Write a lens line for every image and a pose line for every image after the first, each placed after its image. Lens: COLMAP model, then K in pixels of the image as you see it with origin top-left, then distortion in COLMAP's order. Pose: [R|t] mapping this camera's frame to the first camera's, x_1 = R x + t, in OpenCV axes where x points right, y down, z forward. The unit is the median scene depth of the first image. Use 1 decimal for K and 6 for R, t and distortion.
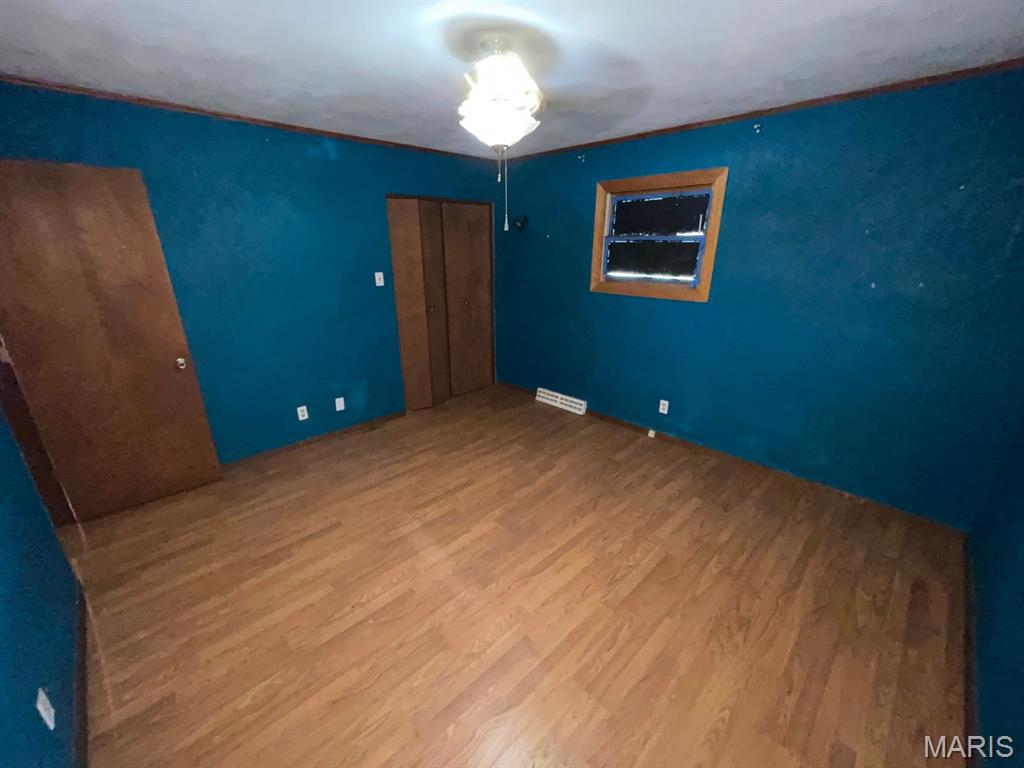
lens RADIAL K [[413.0, 0, 511.4], [0, 413.0, 384.7], [0, 0, 1]] dist [-0.003631, 0.001613]
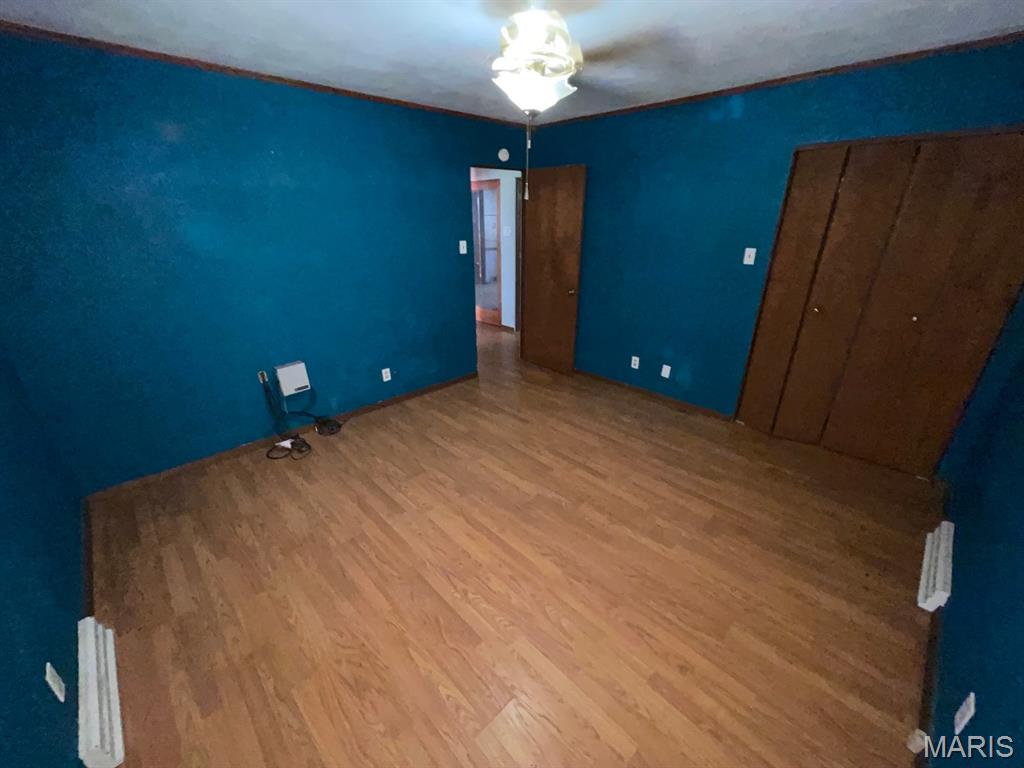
lens RADIAL K [[413.0, 0, 511.3], [0, 413.0, 385.5], [0, 0, 1]] dist [-0.003631, 0.001613]
pose [[0.001245, 0.388550, -0.921427, 0.711635], [-0.323803, 0.871942, 0.367245, -0.227425], [0.946124, 0.297903, 0.126899, 0.655478]]
